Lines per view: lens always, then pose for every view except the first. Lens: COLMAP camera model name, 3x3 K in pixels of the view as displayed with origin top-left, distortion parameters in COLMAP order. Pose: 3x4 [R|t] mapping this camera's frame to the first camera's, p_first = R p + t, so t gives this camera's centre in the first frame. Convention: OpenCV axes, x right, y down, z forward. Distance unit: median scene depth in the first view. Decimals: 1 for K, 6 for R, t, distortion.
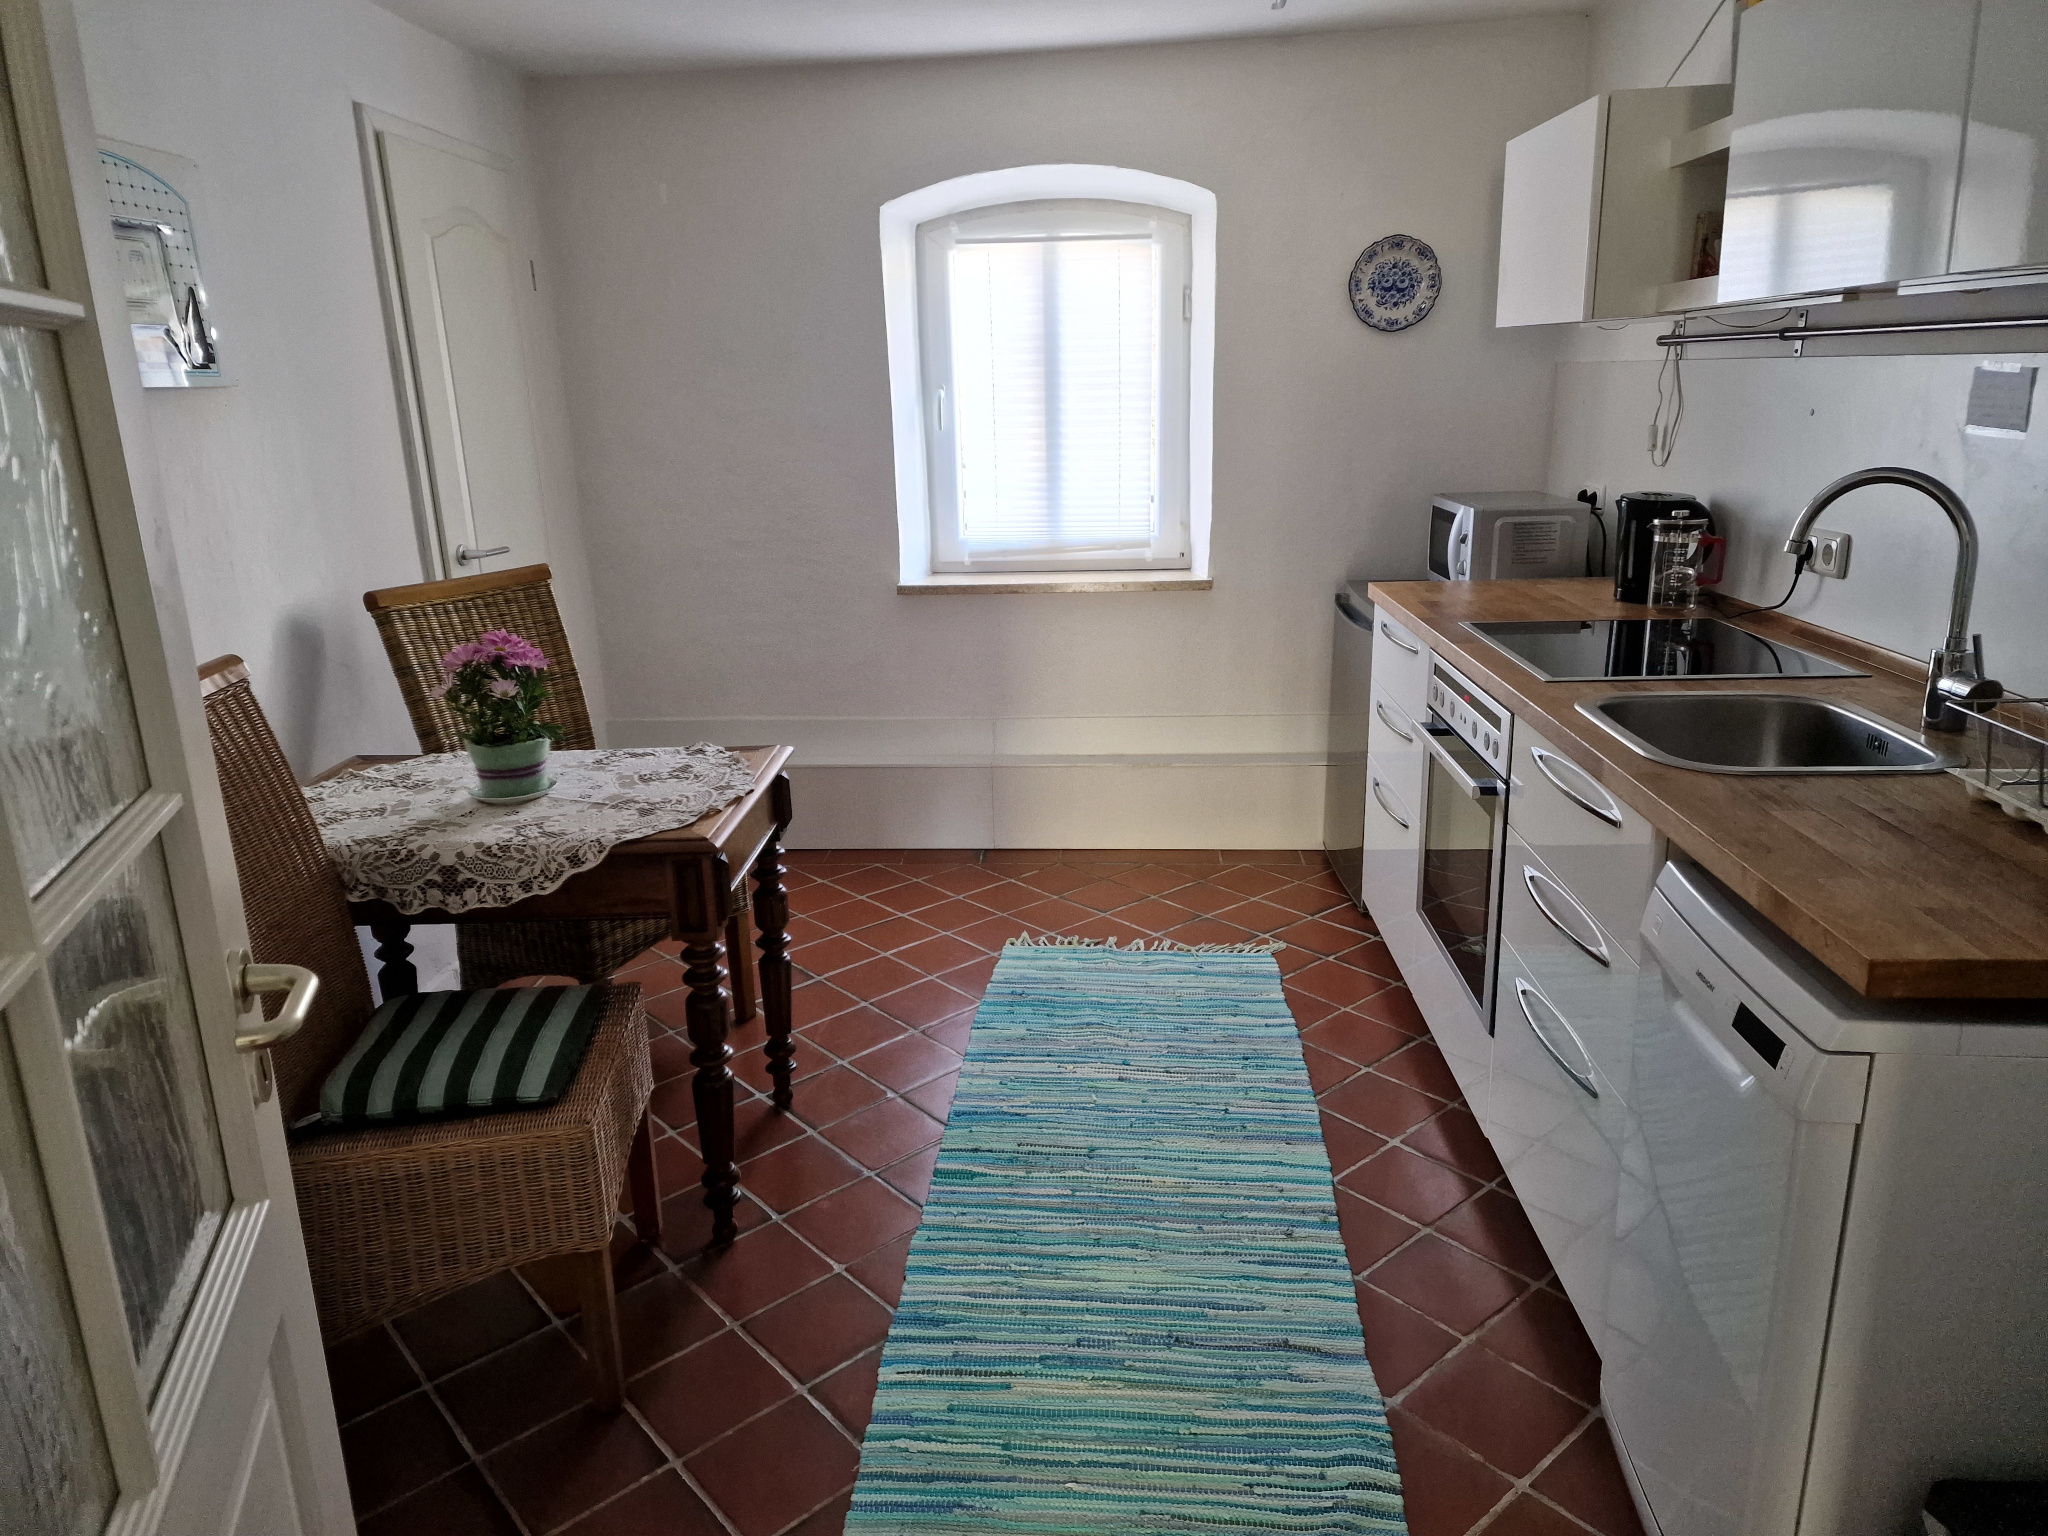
lens RADIAL K [[1410.1, 0, 1024.0], [0, 1410.1, 768.0], [0, 0, 1]] dist [0.000289, 0.000109]
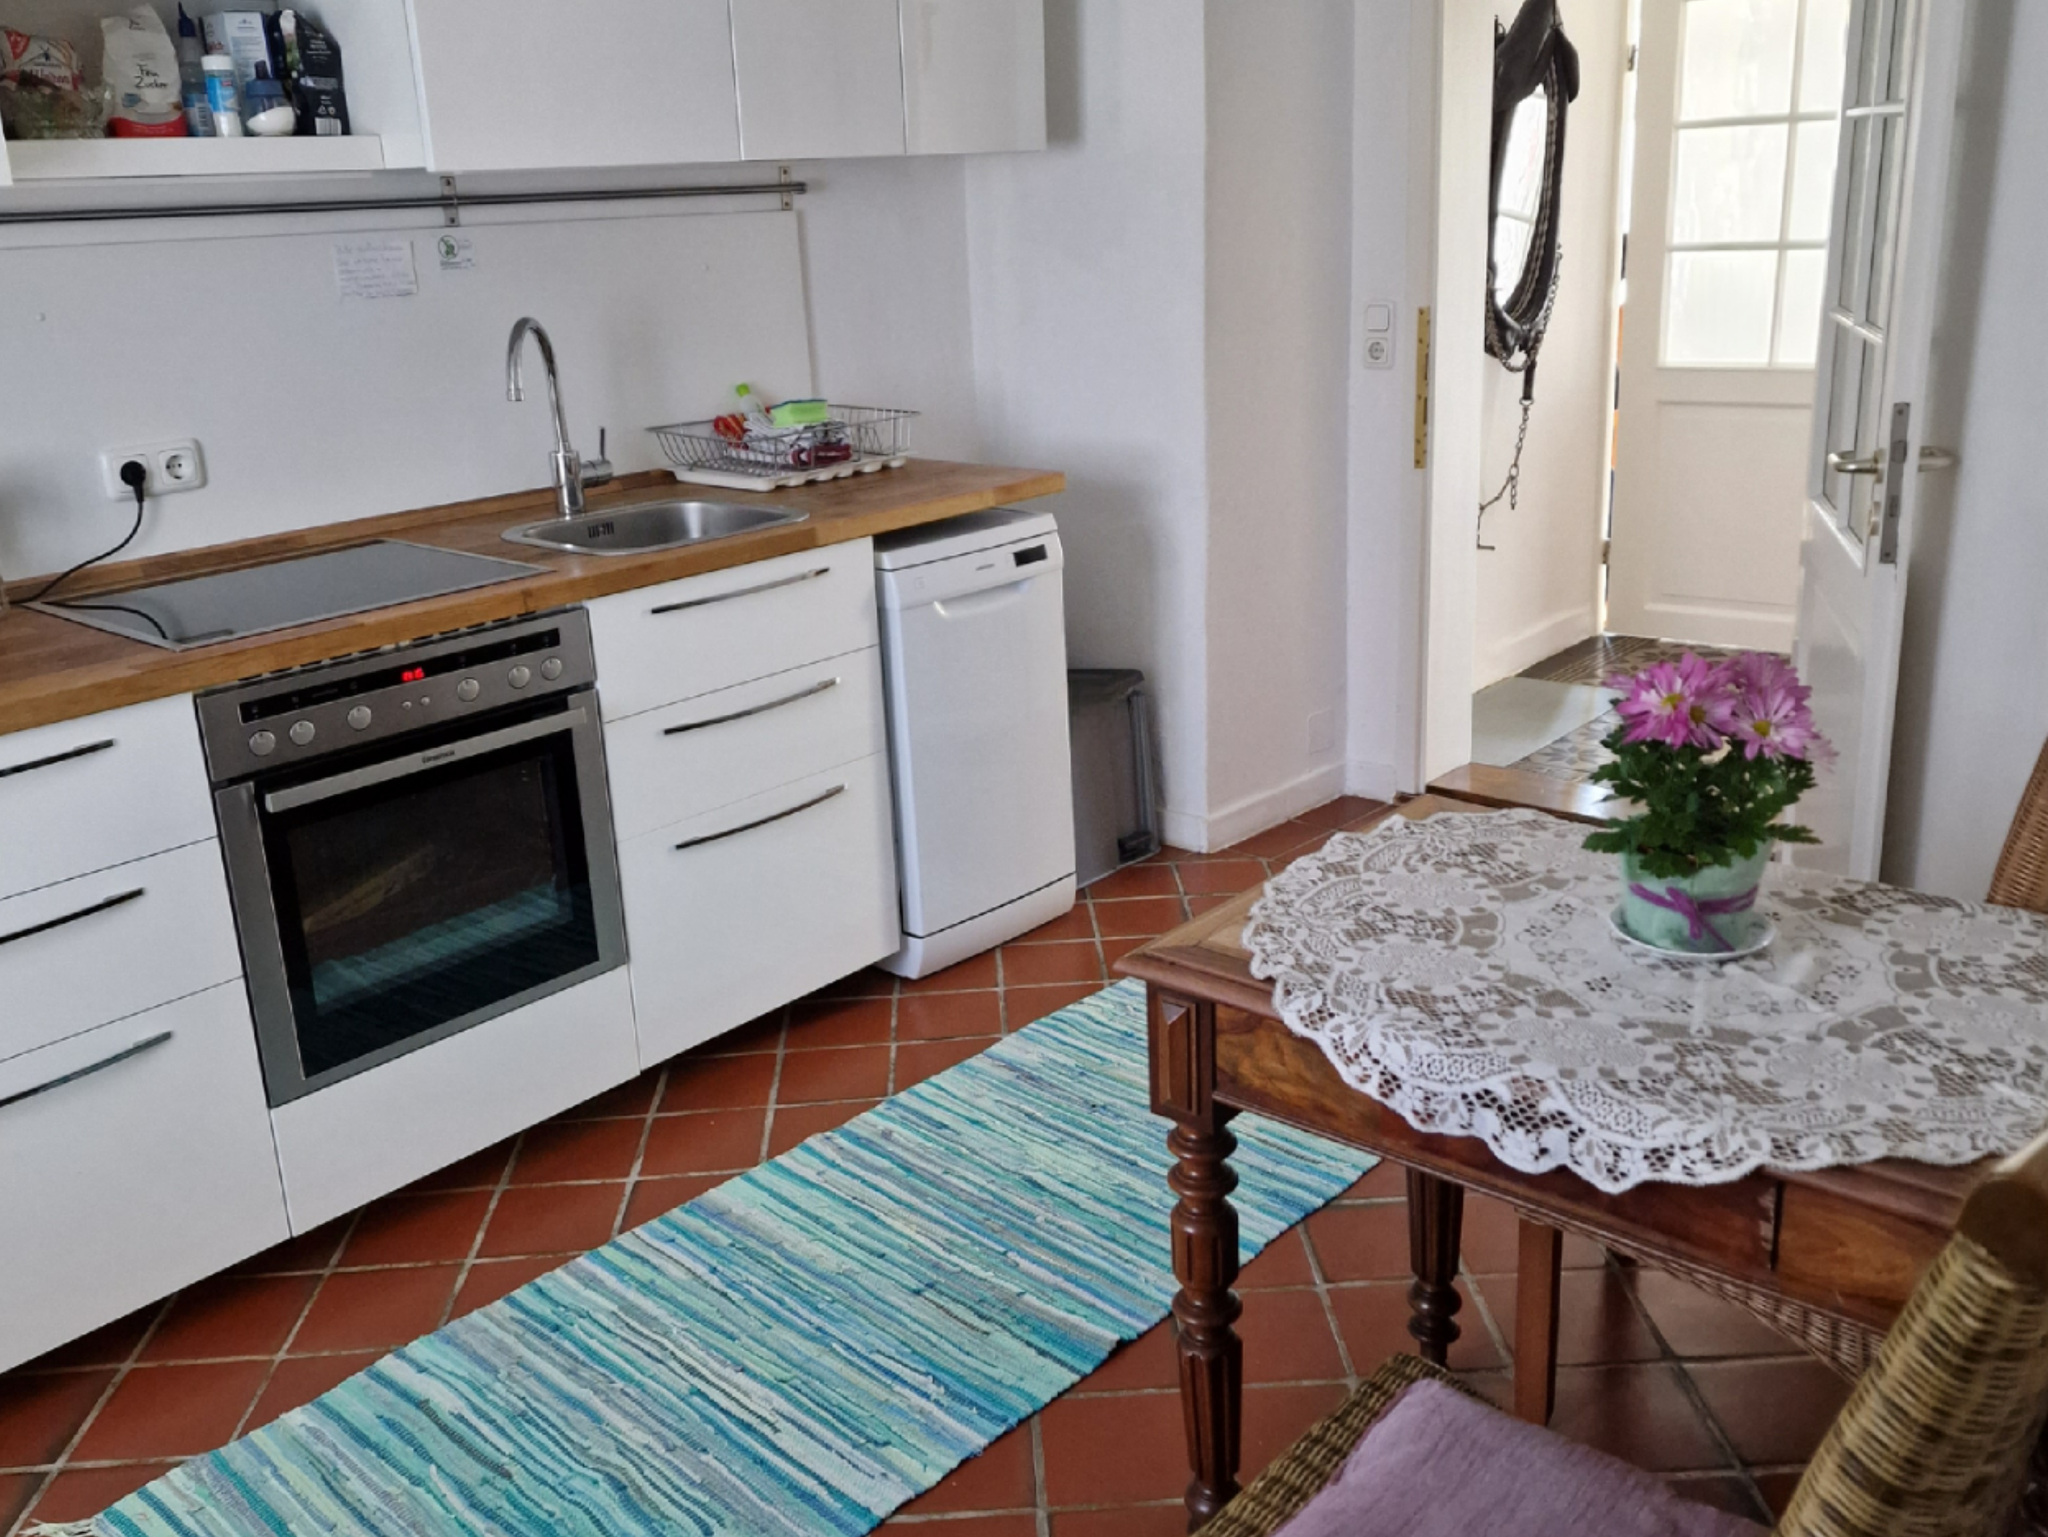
lens RADIAL K [[1837.5, 0, 1024.0], [0, 1837.5, 768.5], [0, 0, 1]] dist [0.003032, 0.001206]
pose [[-0.784390, -0.128551, 0.606801, -0.567452], [0.230702, 0.847638, 0.477793, -0.420244], [-0.575768, 0.514766, -0.635222, 1.527304]]
